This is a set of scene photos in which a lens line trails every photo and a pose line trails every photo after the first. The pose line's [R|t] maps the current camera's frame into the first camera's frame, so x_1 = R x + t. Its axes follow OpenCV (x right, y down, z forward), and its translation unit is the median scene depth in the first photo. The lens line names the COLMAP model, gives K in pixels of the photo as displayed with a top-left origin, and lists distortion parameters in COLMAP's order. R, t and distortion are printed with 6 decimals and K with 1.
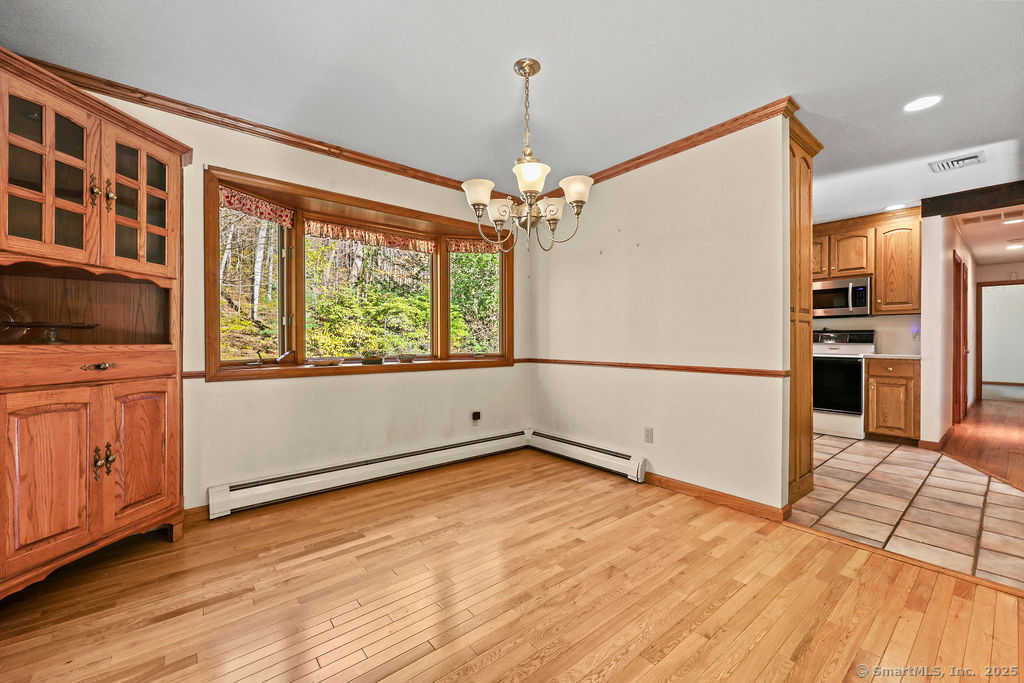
lens RADIAL K [[410.3, 0, 514.9], [0, 410.3, 343.4], [0, 0, 1]] dist [0.001112, 0.000057]
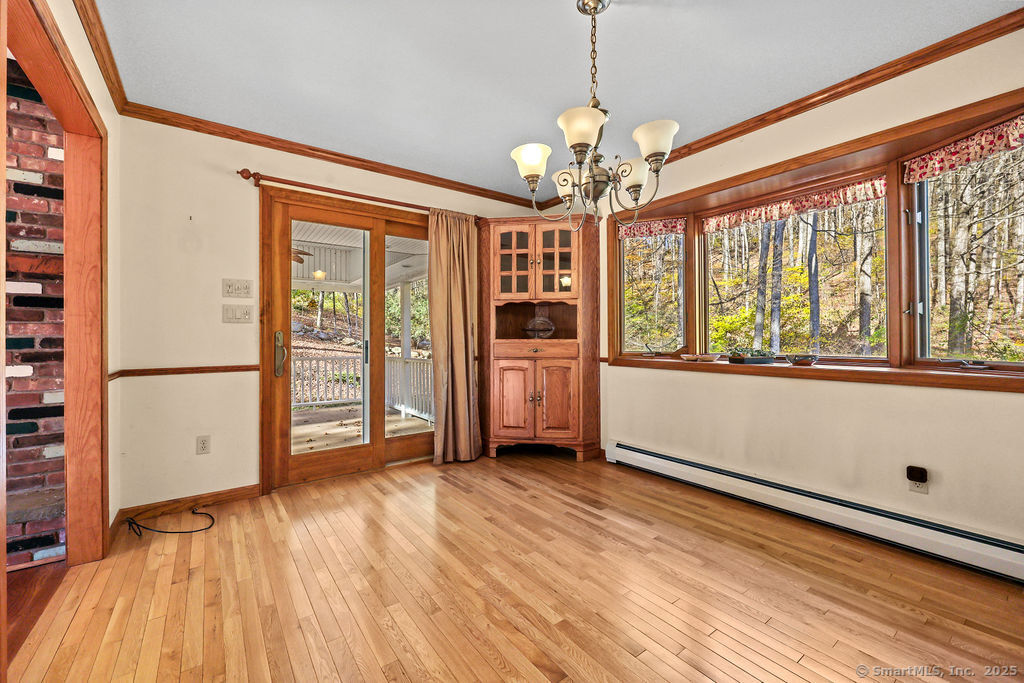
lens RADIAL K [[424.5, 0, 525.7], [0, 424.5, 334.2], [0, 0, 1]] dist [-0.000356, -0.000051]
pose [[-0.044401, -0.004960, -0.999001, 0.603738], [-0.001434, 0.999987, -0.004901, -0.006070], [0.999013, 0.001214, -0.044408, 0.623237]]
